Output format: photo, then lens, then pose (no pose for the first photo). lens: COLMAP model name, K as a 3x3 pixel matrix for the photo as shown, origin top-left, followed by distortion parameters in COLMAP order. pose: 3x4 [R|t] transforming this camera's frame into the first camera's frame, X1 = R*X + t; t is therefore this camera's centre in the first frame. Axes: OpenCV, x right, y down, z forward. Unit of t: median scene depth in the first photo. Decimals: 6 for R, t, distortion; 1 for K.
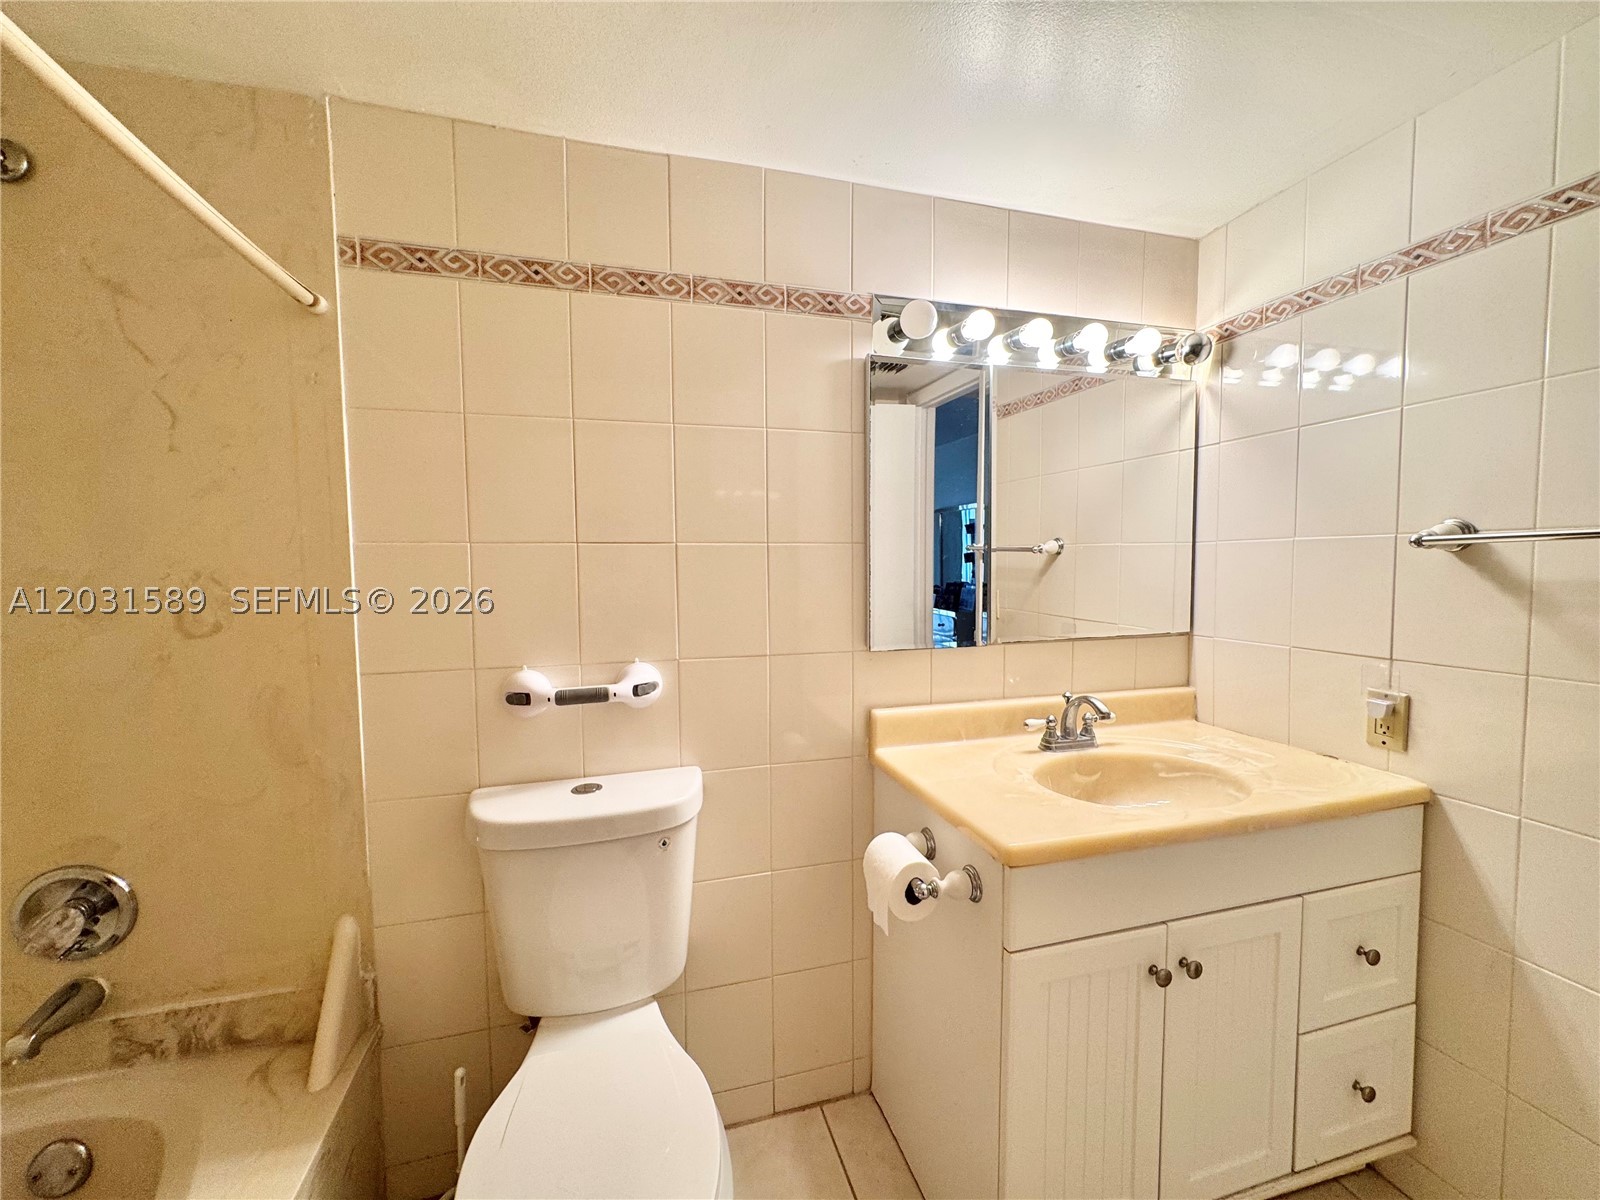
lens RADIAL K [[640.9, 0, 801.4], [0, 640.9, 599.6], [0, 0, 1]] dist [-0.004678, 0.001154]
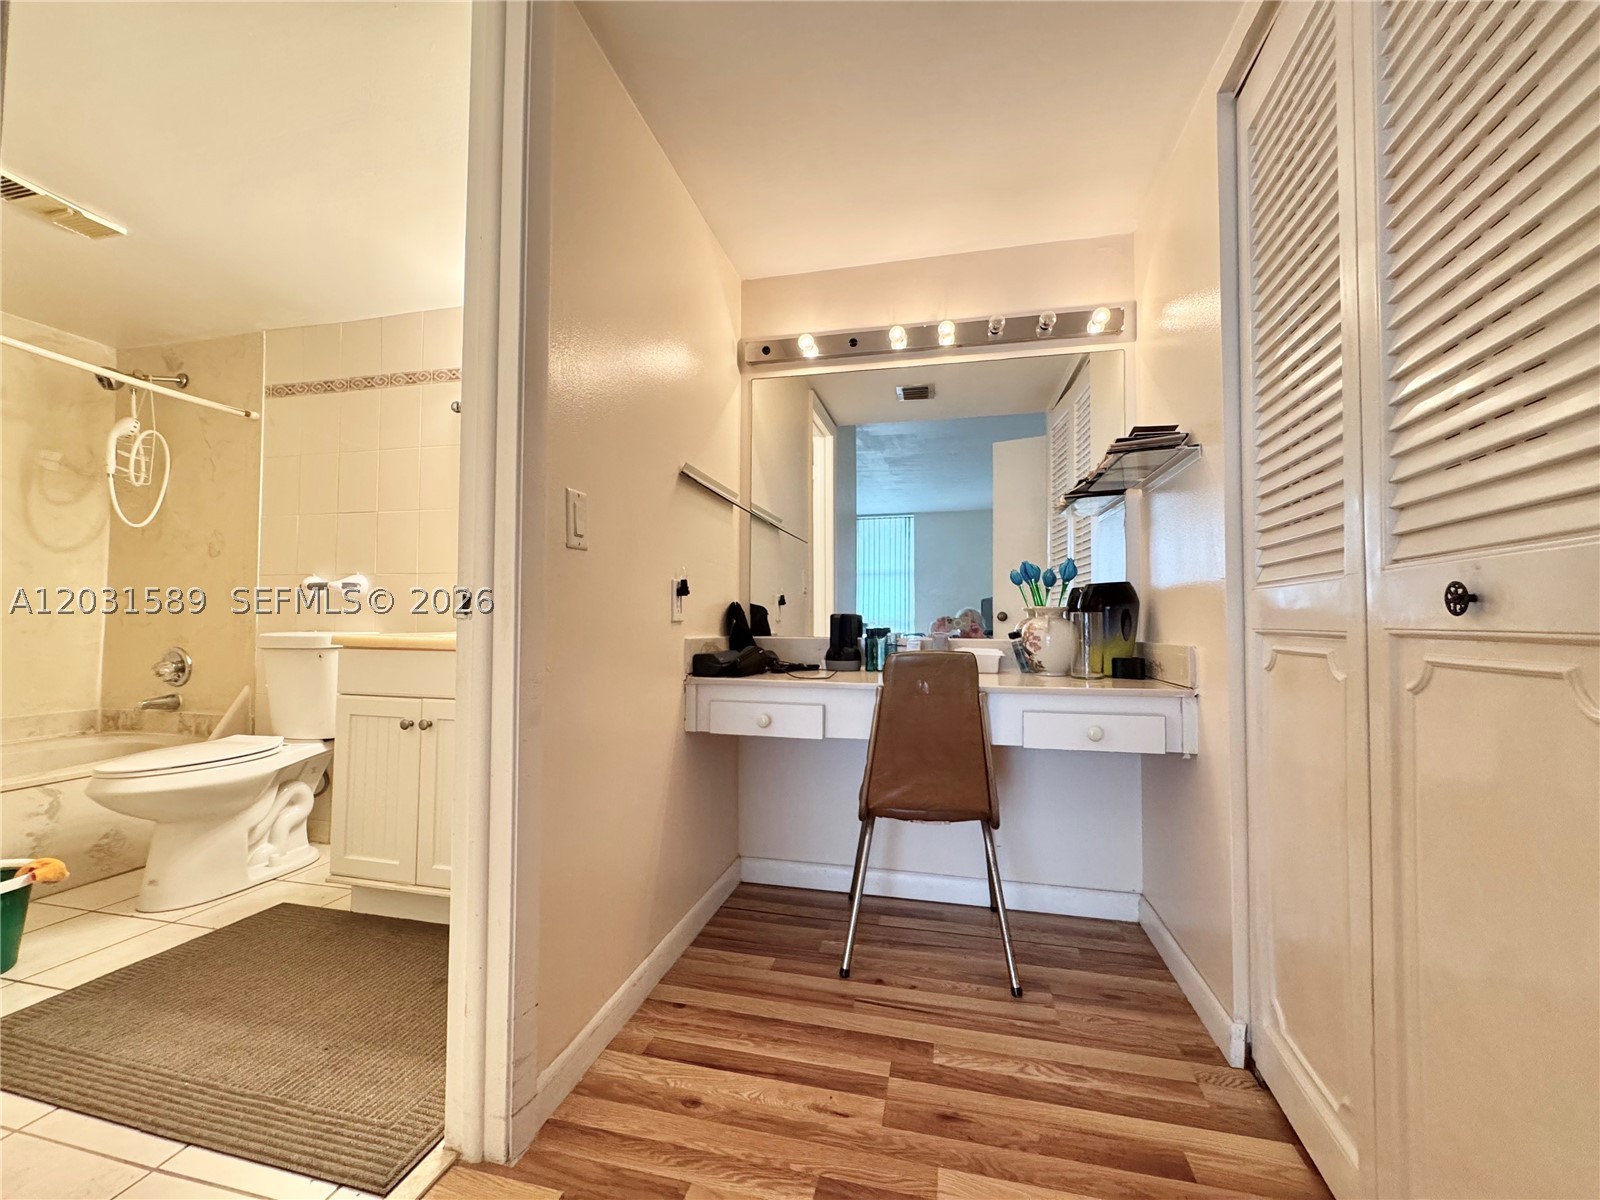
lens RADIAL K [[640.9, 0, 801.4], [0, 640.9, 599.6], [0, 0, 1]] dist [-0.004678, 0.001154]
pose [[0.874424, -0.001464, -0.485161, 2.079499], [-0.044247, 0.995588, -0.082751, 0.309212], [0.483141, 0.093826, 0.870500, -0.015021]]
